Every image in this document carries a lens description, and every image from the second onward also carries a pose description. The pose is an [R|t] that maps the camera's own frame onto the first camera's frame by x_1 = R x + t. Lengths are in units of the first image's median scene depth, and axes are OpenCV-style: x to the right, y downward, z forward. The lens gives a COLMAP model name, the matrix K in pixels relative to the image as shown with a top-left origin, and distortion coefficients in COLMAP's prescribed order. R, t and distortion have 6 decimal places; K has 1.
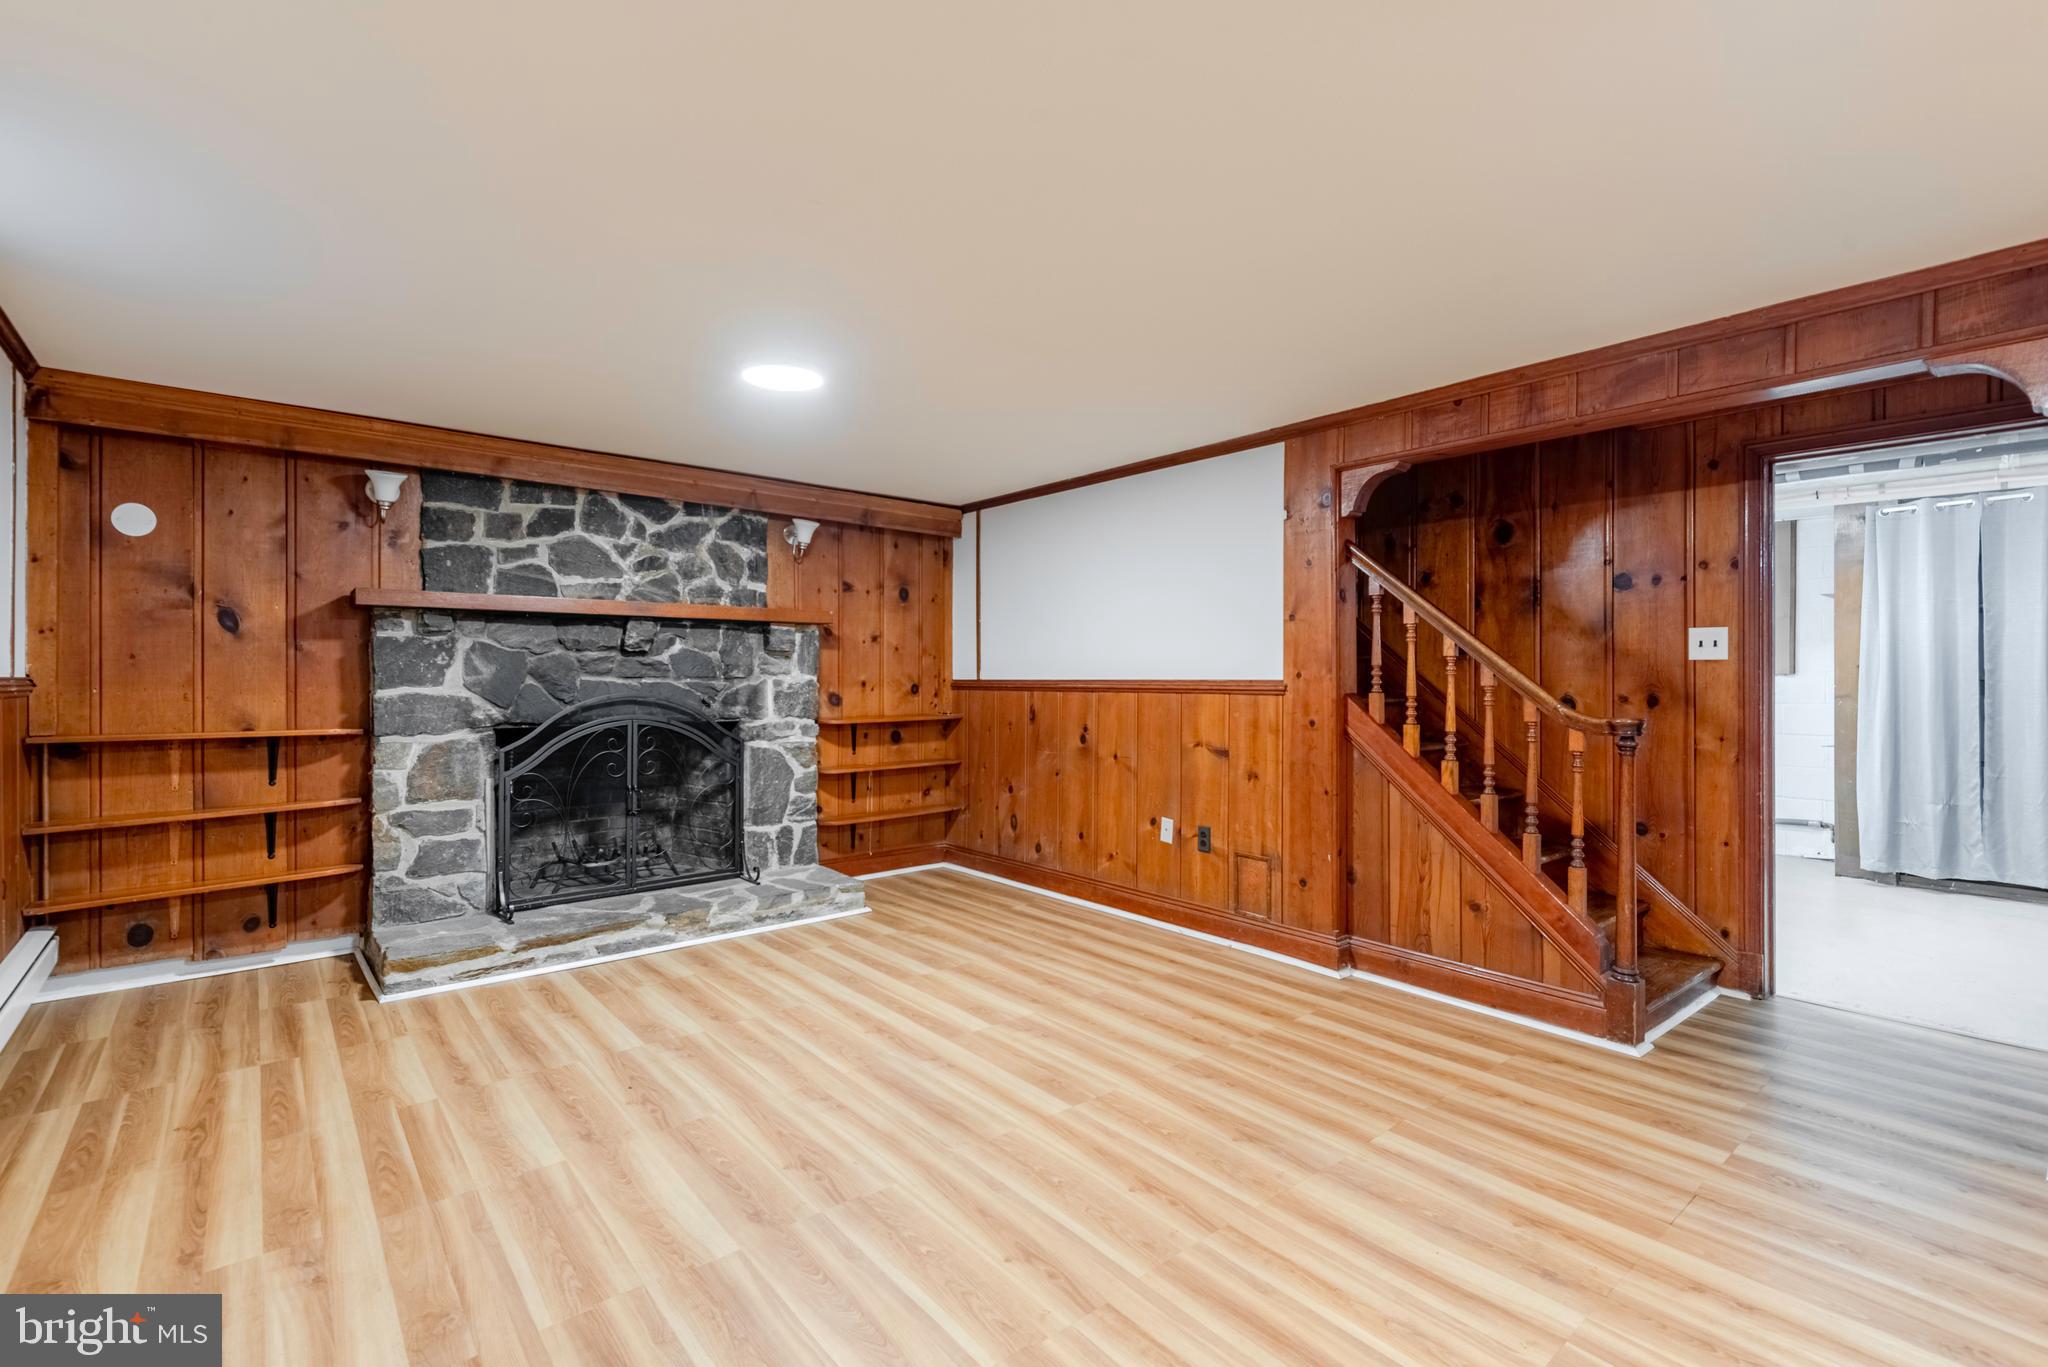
lens RADIAL K [[920.1, 0, 1031.5], [0, 920.1, 675.8], [0, 0, 1]] dist [0.023910, -0.011339]
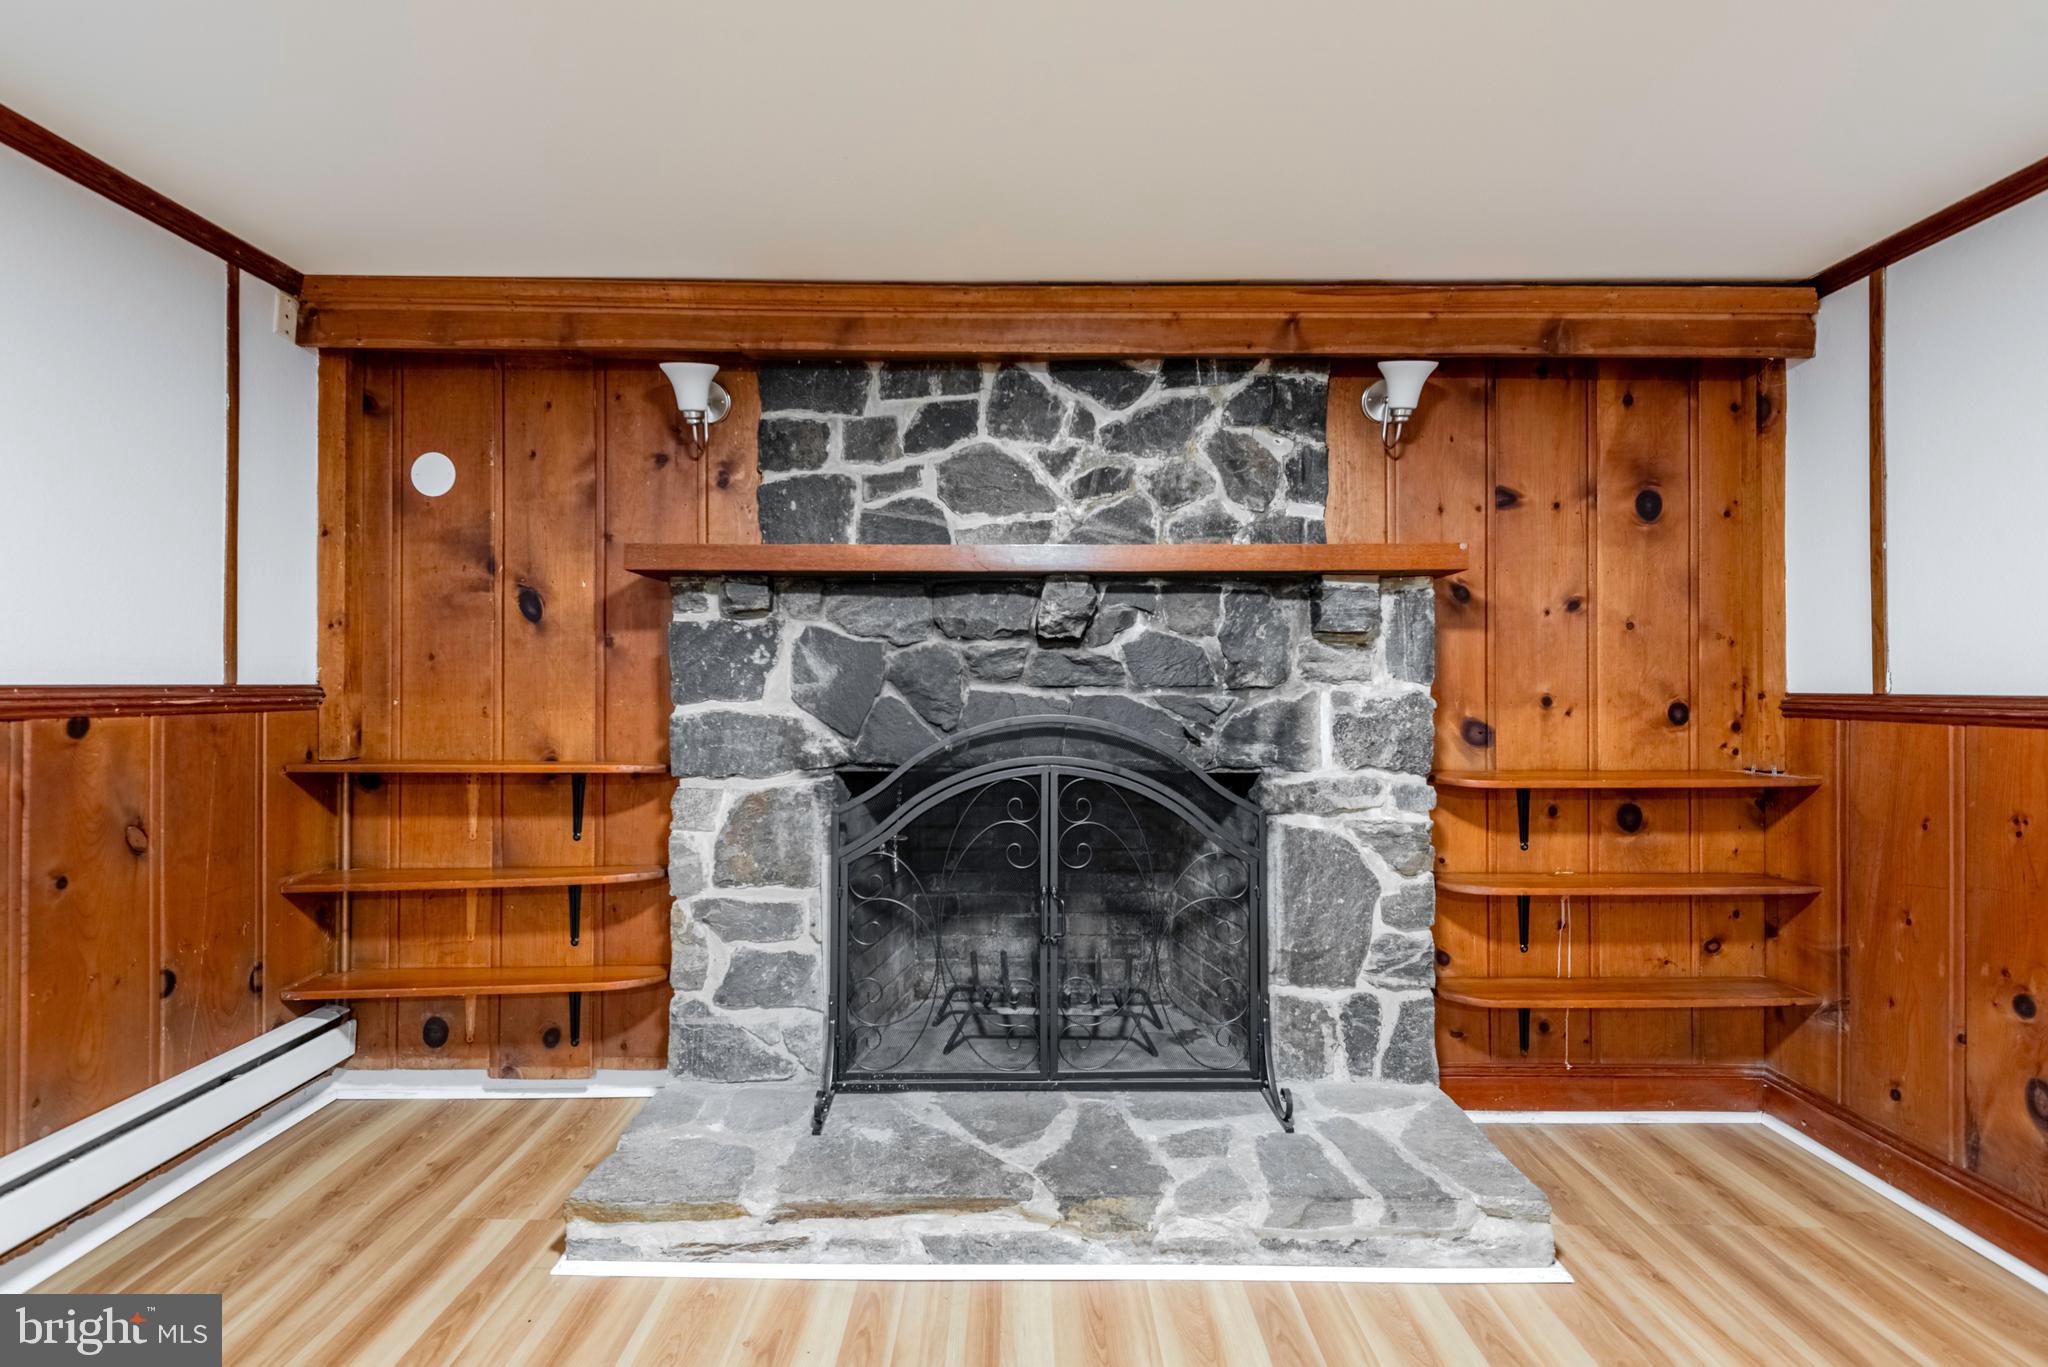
lens RADIAL K [[916.5, 0, 1000.7], [0, 916.5, 673.5], [0, 0, 1]] dist [0.023428, -0.003402]
pose [[0.752911, -0.005845, -0.658097, -0.108987], [-0.001187, 0.999947, -0.010239, -0.000365], [0.658122, 0.008490, 0.752864, 0.618004]]
